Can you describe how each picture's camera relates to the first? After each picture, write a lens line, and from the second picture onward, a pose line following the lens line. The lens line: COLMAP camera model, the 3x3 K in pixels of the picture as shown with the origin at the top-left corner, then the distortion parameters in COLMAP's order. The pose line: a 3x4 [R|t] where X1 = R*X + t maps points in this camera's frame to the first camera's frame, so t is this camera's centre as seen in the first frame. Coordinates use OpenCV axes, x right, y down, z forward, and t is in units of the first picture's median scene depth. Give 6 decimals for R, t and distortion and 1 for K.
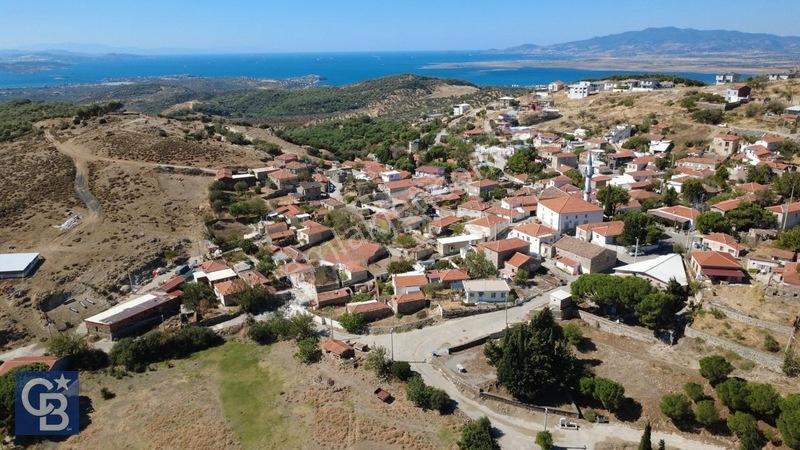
lens RADIAL K [[582.5, 0, 402.1], [0, 582.5, 226.2], [0, 0, 1]] dist [0.001772, -0.004053]
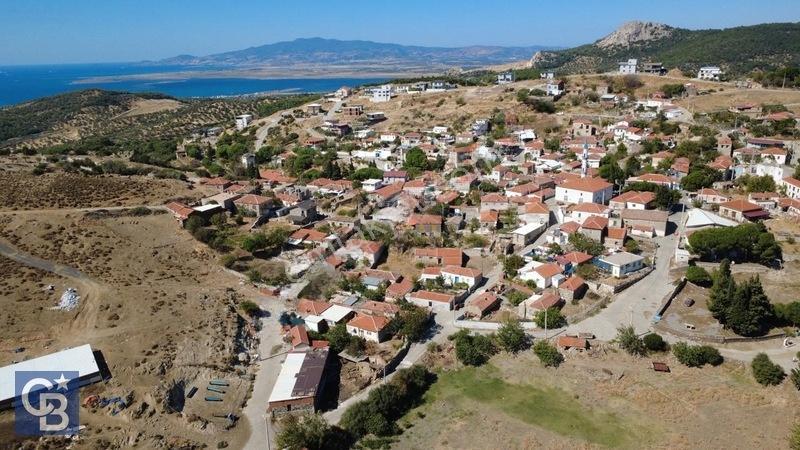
lens RADIAL K [[582.5, 0, 400.5], [0, 582.5, 224.5], [0, 0, 1]] dist [0.001772, -0.004053]
pose [[0.851680, -0.157990, 0.499681, -0.375622], [0.167472, 0.985530, 0.026160, -0.030799], [-0.496583, 0.061403, 0.865815, 0.117570]]
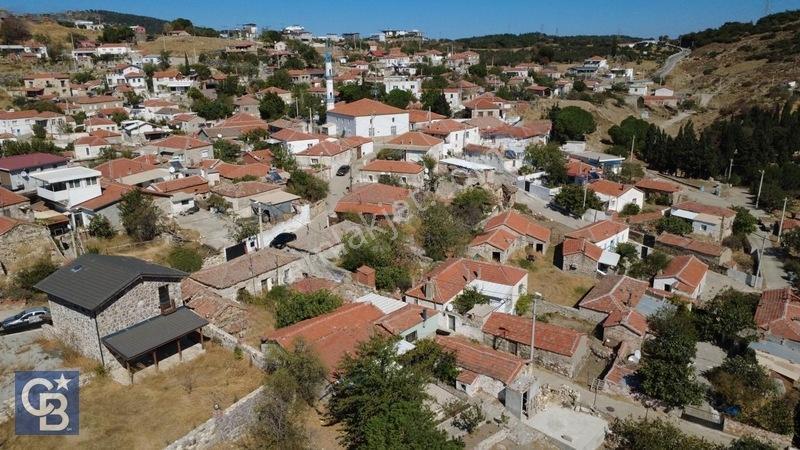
lens RADIAL K [[582.5, 0, 402.4], [0, 582.5, 224.5], [0, 0, 1]] dist [0.001772, -0.004053]
pose [[-0.342288, -0.243747, 0.907428, -0.284919], [0.294964, 0.889068, 0.350077, -0.097557], [-0.892096, 0.387486, -0.232421, 0.737621]]
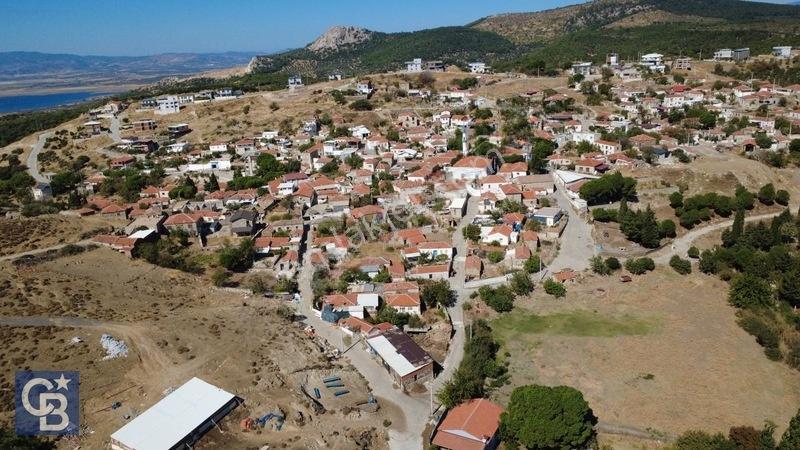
lens RADIAL K [[582.5, 0, 399.9], [0, 582.5, 224.8], [0, 0, 1]] dist [0.001772, -0.004053]
pose [[0.501530, -0.270327, 0.821822, -0.593362], [0.298595, 0.945644, 0.128834, -0.077881], [-0.811978, 0.180777, 0.554987, 0.251406]]
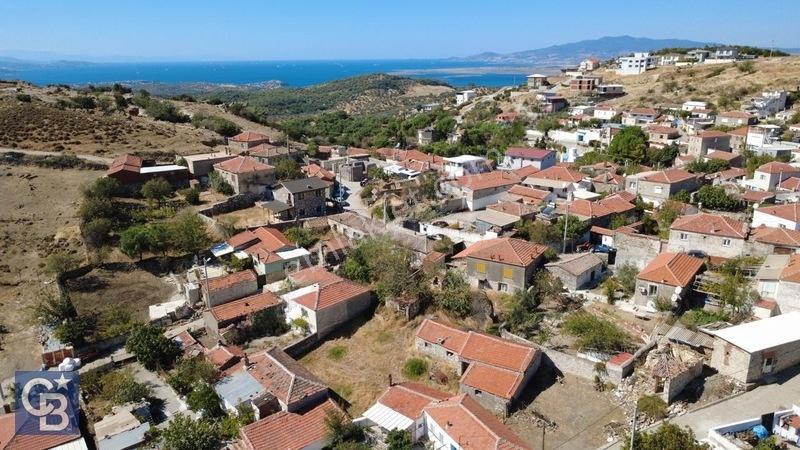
lens RADIAL K [[582.5, 0, 401.4], [0, 582.5, 225.5], [0, 0, 1]] dist [0.001772, -0.004053]
pose [[0.997988, -0.015618, 0.061444, -0.083206], [0.016527, 0.999761, -0.014322, -0.022276], [-0.061205, 0.015309, 0.998008, 0.403069]]
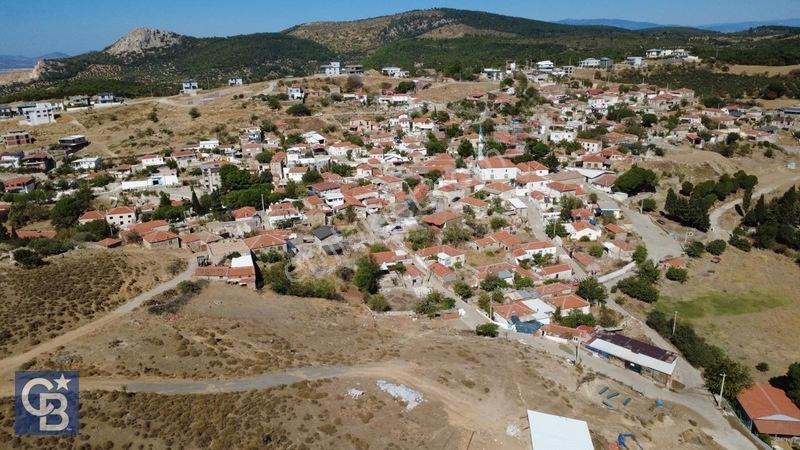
lens RADIAL K [[582.5, 0, 399.8], [0, 582.5, 226.4], [0, 0, 1]] dist [0.001772, -0.004053]
pose [[0.186401, -0.288063, 0.939295, -0.671235], [0.314774, 0.923164, 0.220649, -0.168961], [-0.930683, 0.254537, 0.262753, 0.548522]]
